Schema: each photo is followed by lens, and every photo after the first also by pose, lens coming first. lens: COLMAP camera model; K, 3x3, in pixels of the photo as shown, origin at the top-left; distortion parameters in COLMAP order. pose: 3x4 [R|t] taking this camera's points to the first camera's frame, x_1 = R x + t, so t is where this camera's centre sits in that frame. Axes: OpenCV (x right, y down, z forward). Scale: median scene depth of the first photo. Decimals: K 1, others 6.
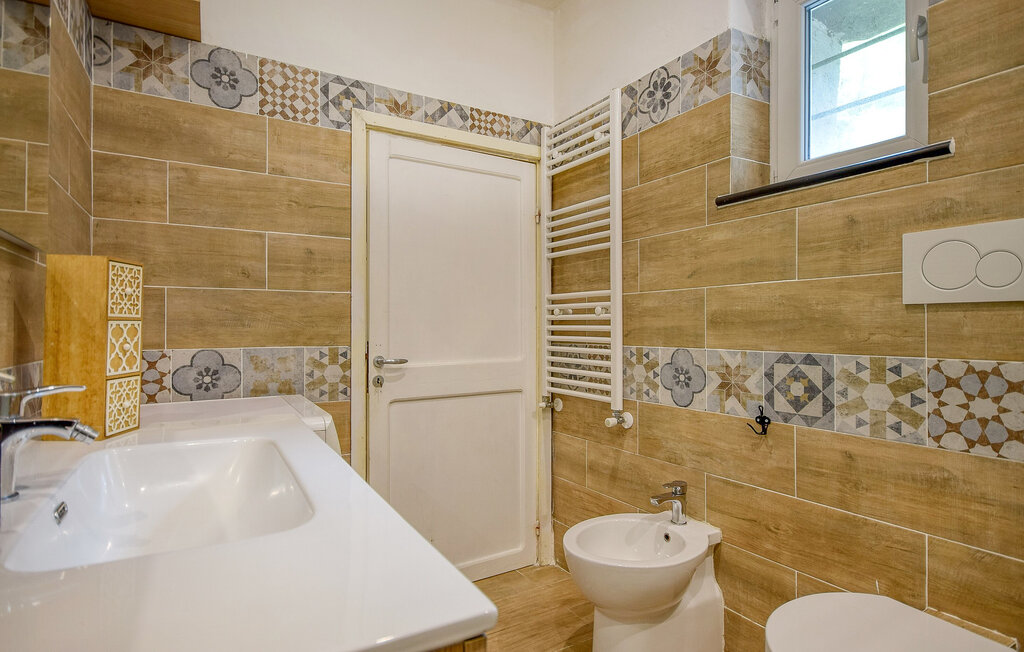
lens RADIAL K [[537.2, 0, 512.0], [0, 537.2, 326.0], [0, 0, 1]] dist [-0.000708, 0.000028]
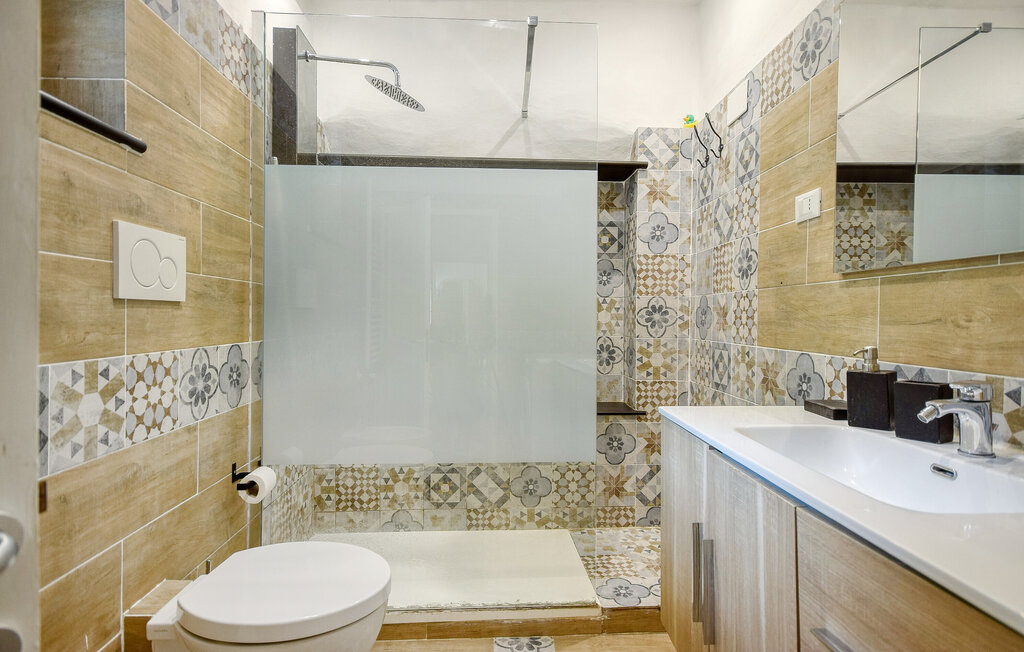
lens RADIAL K [[537.2, 0, 512.0], [0, 537.2, 326.0], [0, 0, 1]] dist [-0.000708, 0.000028]
pose [[-0.878019, -0.016536, 0.478340, -0.278975], [-0.008872, 0.999794, 0.018277, -0.016176], [-0.478543, 0.011804, -0.877985, 1.455309]]
